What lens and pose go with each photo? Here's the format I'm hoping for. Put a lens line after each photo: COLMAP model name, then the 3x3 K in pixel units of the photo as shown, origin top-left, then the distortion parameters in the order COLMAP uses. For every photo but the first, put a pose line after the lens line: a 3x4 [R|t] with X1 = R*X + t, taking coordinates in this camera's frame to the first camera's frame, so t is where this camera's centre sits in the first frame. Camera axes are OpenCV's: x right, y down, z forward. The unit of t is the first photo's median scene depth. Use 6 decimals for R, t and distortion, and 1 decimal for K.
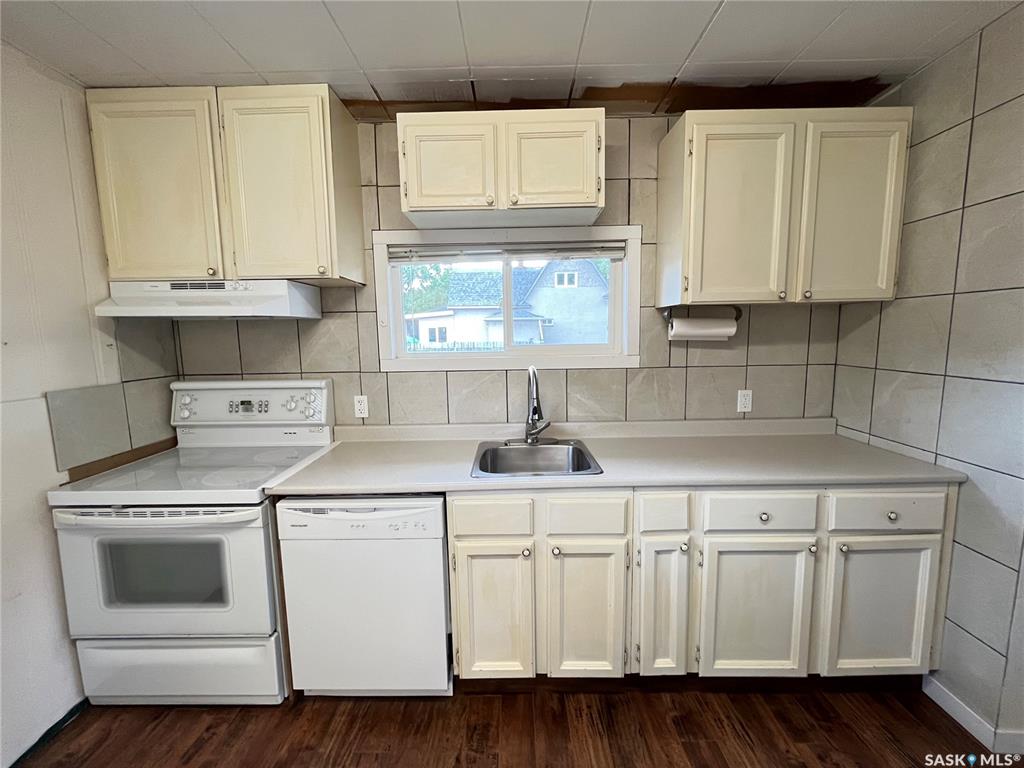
lens RADIAL K [[417.2, 0, 510.4], [0, 417.2, 383.6], [0, 0, 1]] dist [-0.004876, 0.000553]
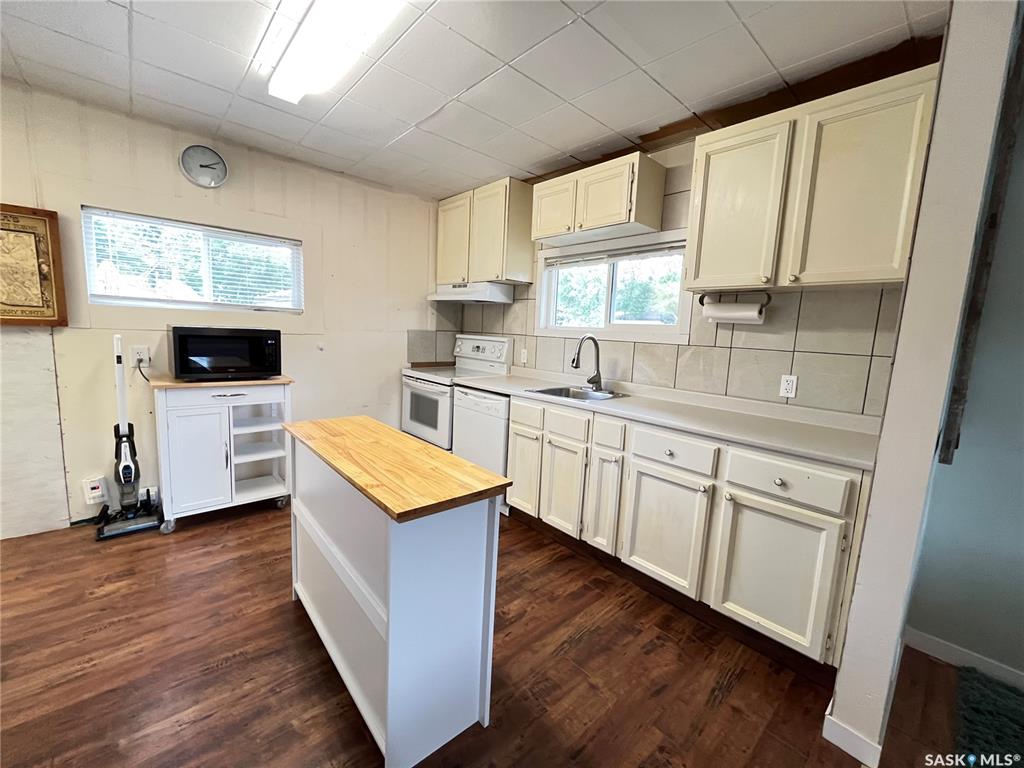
lens RADIAL K [[417.2, 0, 508.7], [0, 417.2, 384.9], [0, 0, 1]] dist [-0.004876, 0.000553]
pose [[0.668618, 0.144999, -0.729332, 1.019793], [-0.145125, 0.987389, 0.063259, 0.088745], [0.729307, 0.063548, 0.681229, -0.220416]]
